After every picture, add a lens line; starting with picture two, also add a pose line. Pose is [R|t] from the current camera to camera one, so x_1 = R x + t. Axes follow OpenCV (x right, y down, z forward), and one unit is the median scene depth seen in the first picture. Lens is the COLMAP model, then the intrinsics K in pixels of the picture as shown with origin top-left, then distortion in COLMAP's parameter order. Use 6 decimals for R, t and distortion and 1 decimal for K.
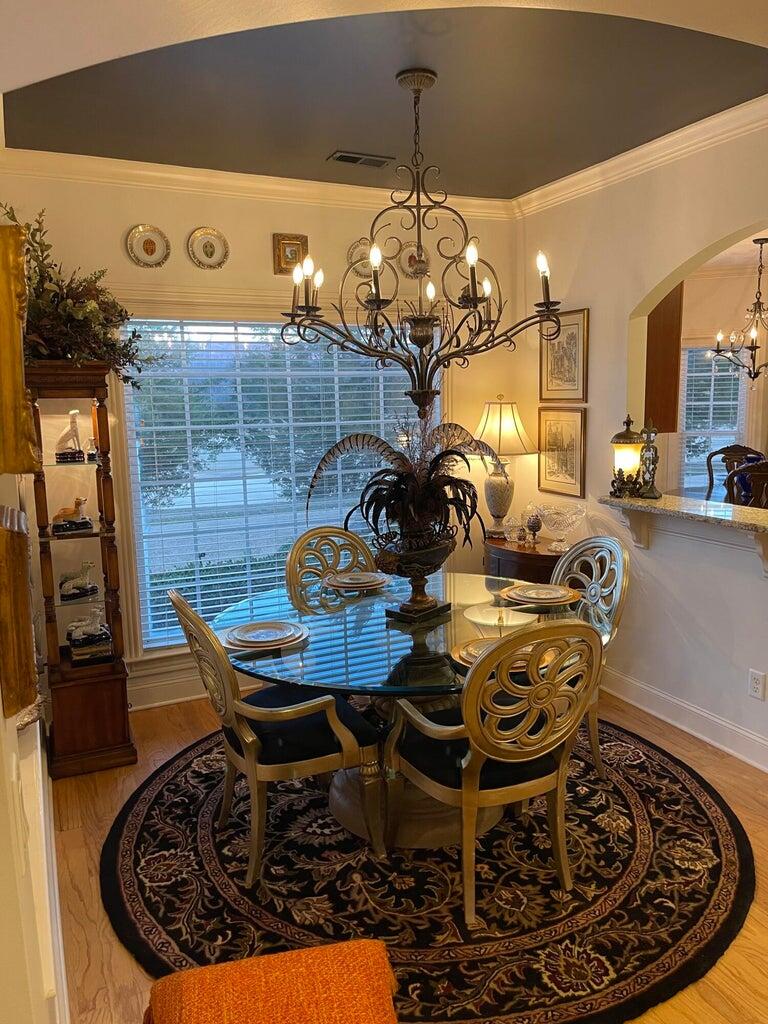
lens RADIAL K [[801.1, 0, 385.3], [0, 801.1, 537.1], [0, 0, 1]] dist [0.085249, -0.117587]
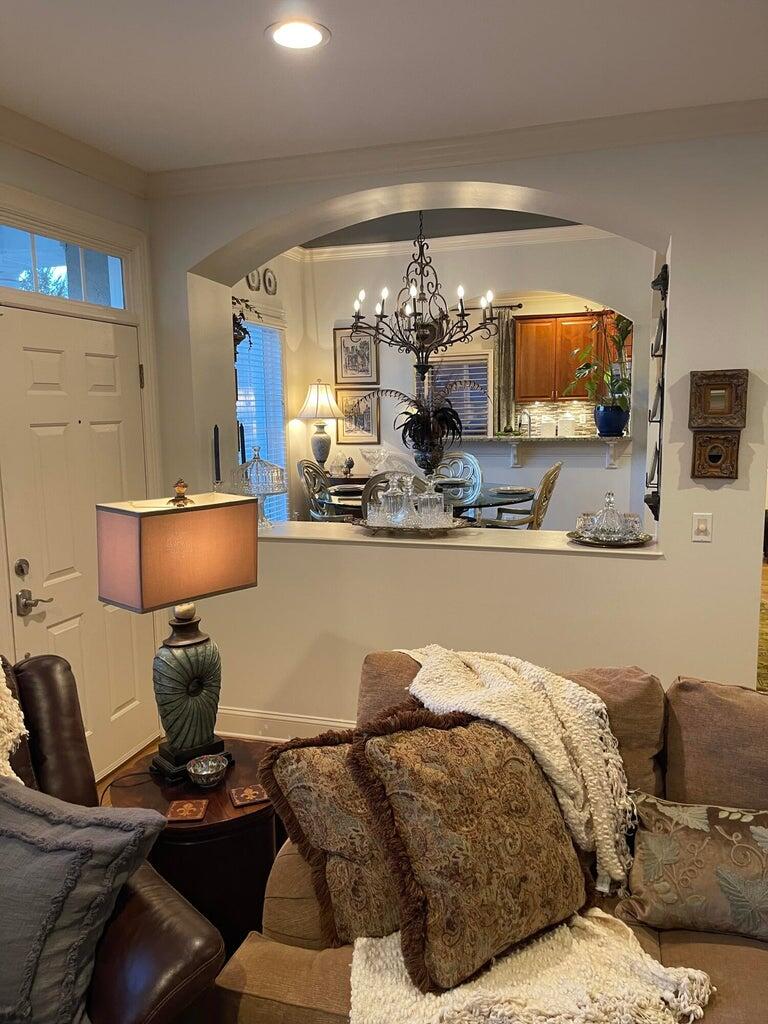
lens RADIAL K [[801.1, 0, 385.3], [0, 801.1, 537.1], [0, 0, 1]] dist [0.085249, -0.117587]
pose [[0.671422, -0.110053, 0.732858, -1.303881], [0.135688, 0.990451, 0.024422, 0.136444], [-0.728547, 0.083042, 0.679943, -0.119293]]
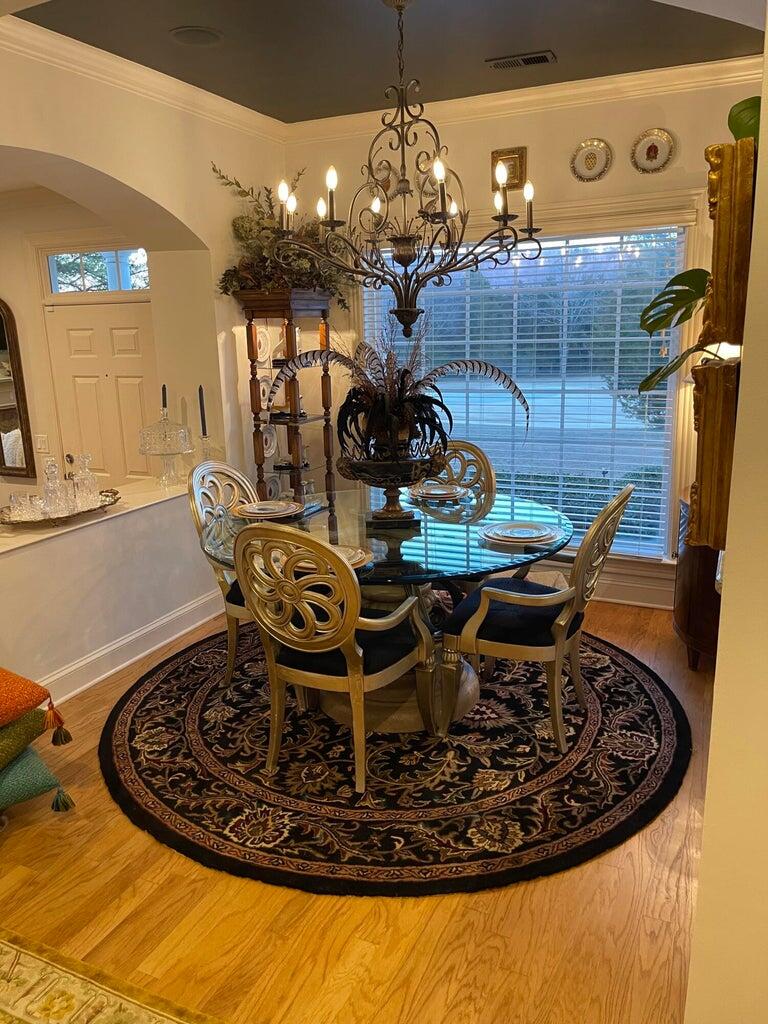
lens RADIAL K [[801.1, 0, 385.3], [0, 801.1, 537.1], [0, 0, 1]] dist [0.085249, -0.117587]
pose [[0.619720, 0.203871, -0.757881, 0.832892], [-0.123541, 0.978973, 0.162325, -0.058141], [0.775038, -0.006967, 0.631876, 0.308003]]
